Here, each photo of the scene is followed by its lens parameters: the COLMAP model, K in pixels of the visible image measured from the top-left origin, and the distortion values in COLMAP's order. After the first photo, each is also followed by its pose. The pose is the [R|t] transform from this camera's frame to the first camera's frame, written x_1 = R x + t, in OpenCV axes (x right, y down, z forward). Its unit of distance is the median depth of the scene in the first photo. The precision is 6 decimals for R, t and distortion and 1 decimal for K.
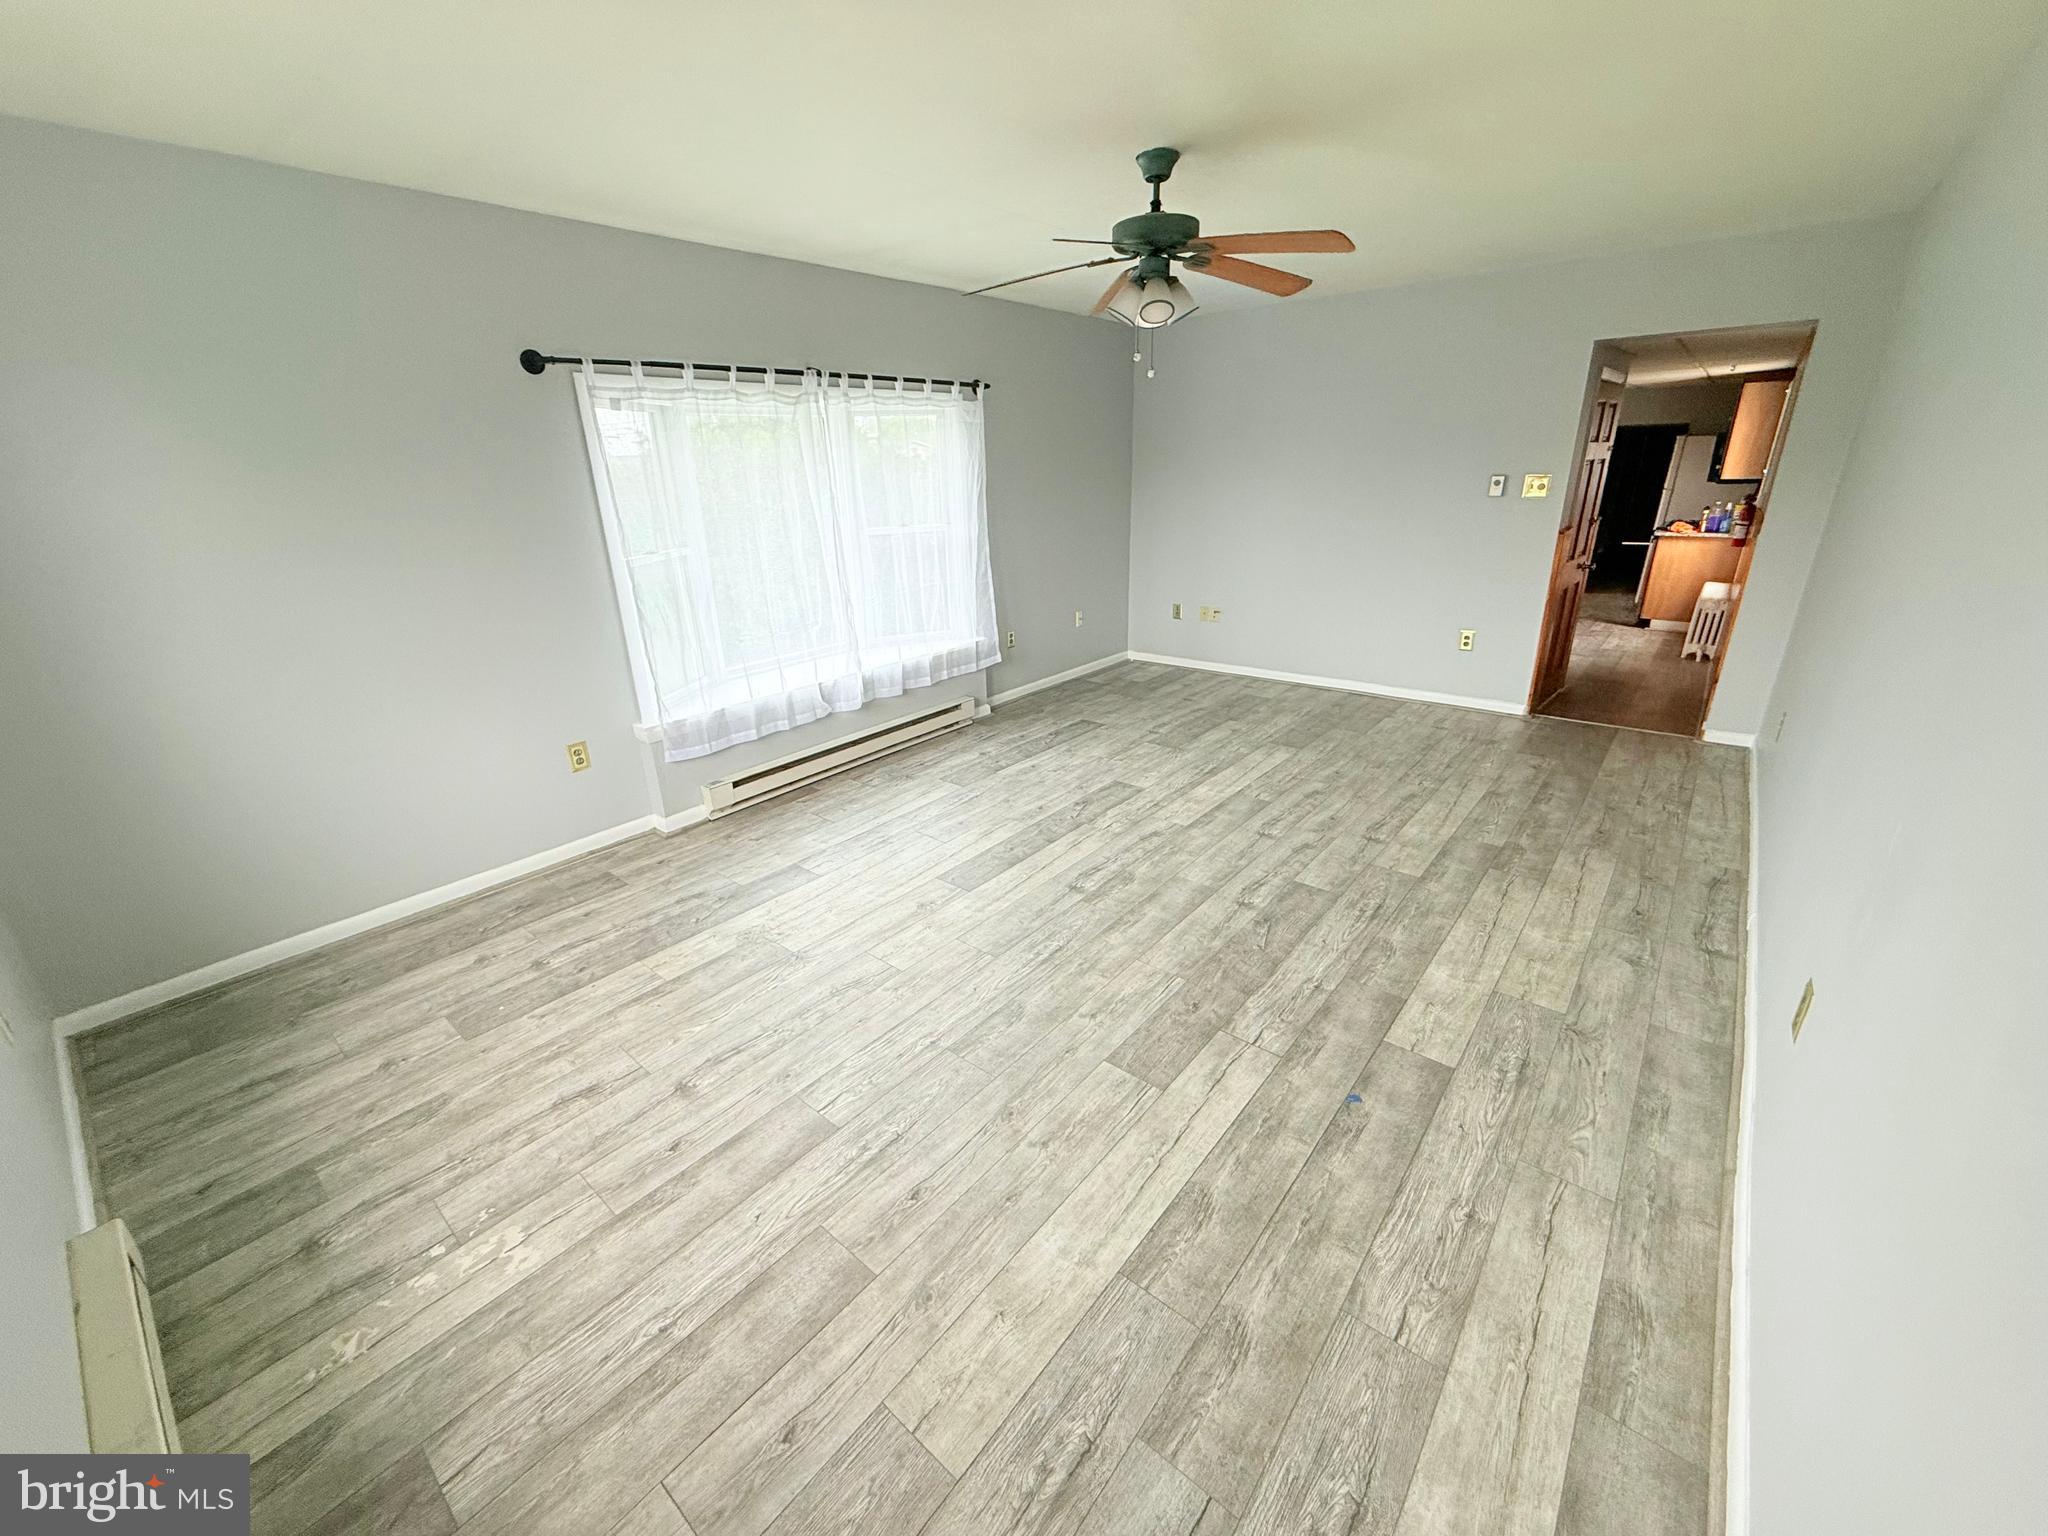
lens RADIAL K [[818.1, 0, 1009.1], [0, 818.1, 769.0], [0, 0, 1]] dist [-0.001454, 0.000501]
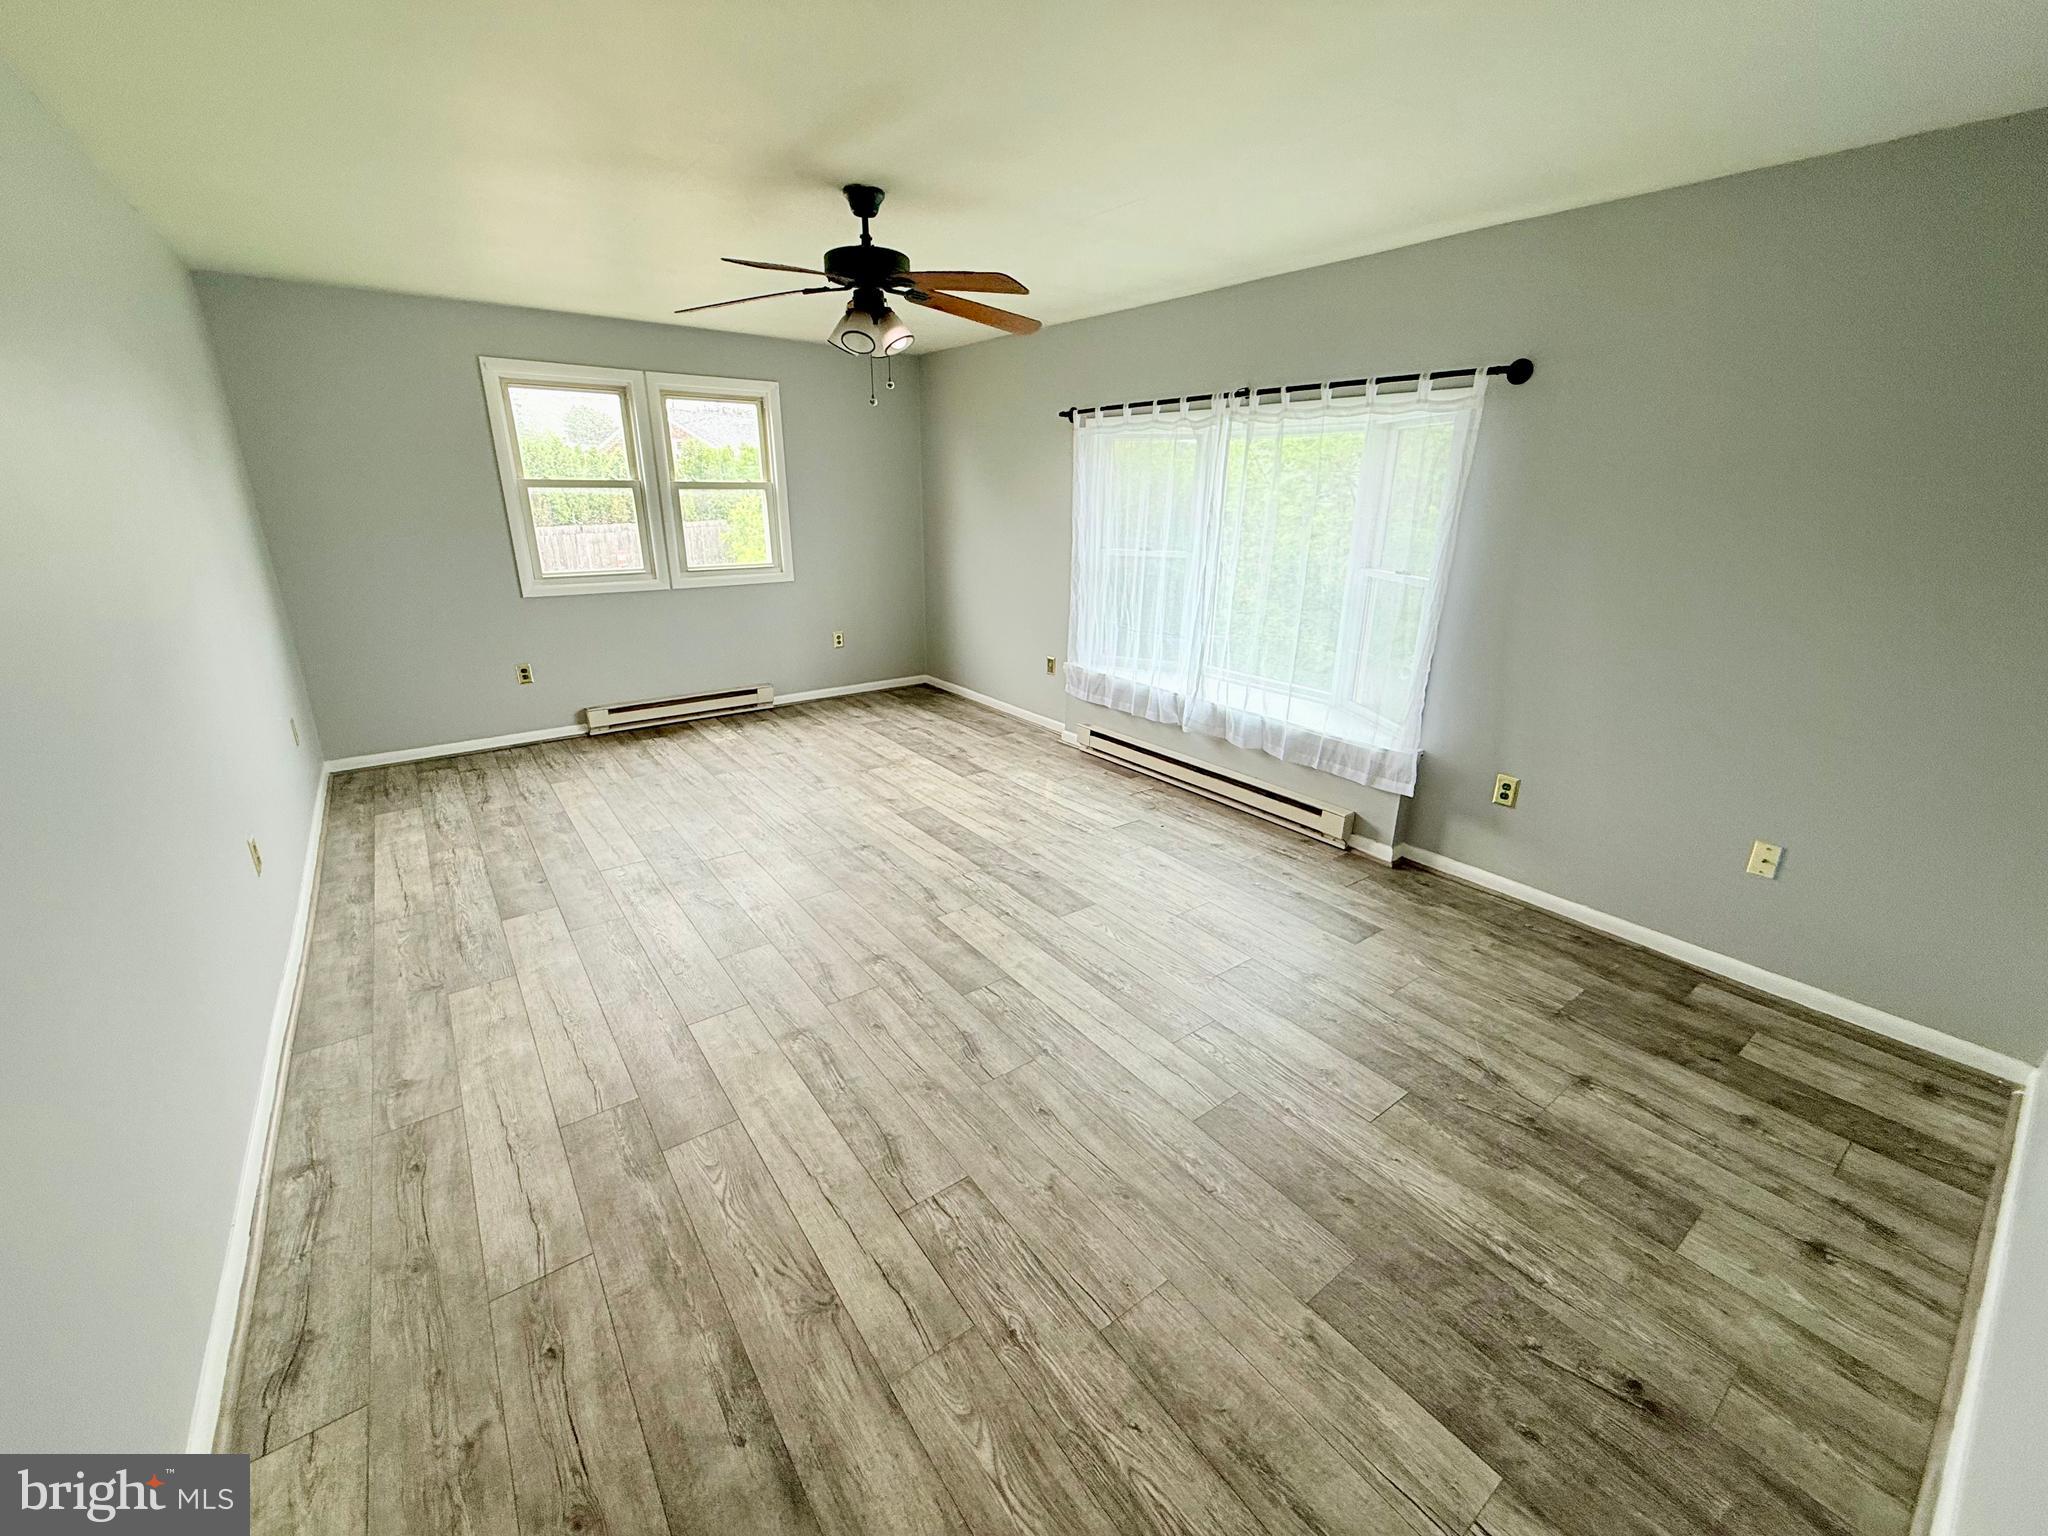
lens RADIAL K [[818.1, 0, 1027.7], [0, 818.1, 769.0], [0, 0, 1]] dist [-0.001454, 0.000501]
pose [[-0.222265, 0.342694, -0.912775, 0.929486], [-0.350371, 0.845580, 0.402783, -0.440877], [0.909856, 0.409335, -0.067873, 1.097014]]
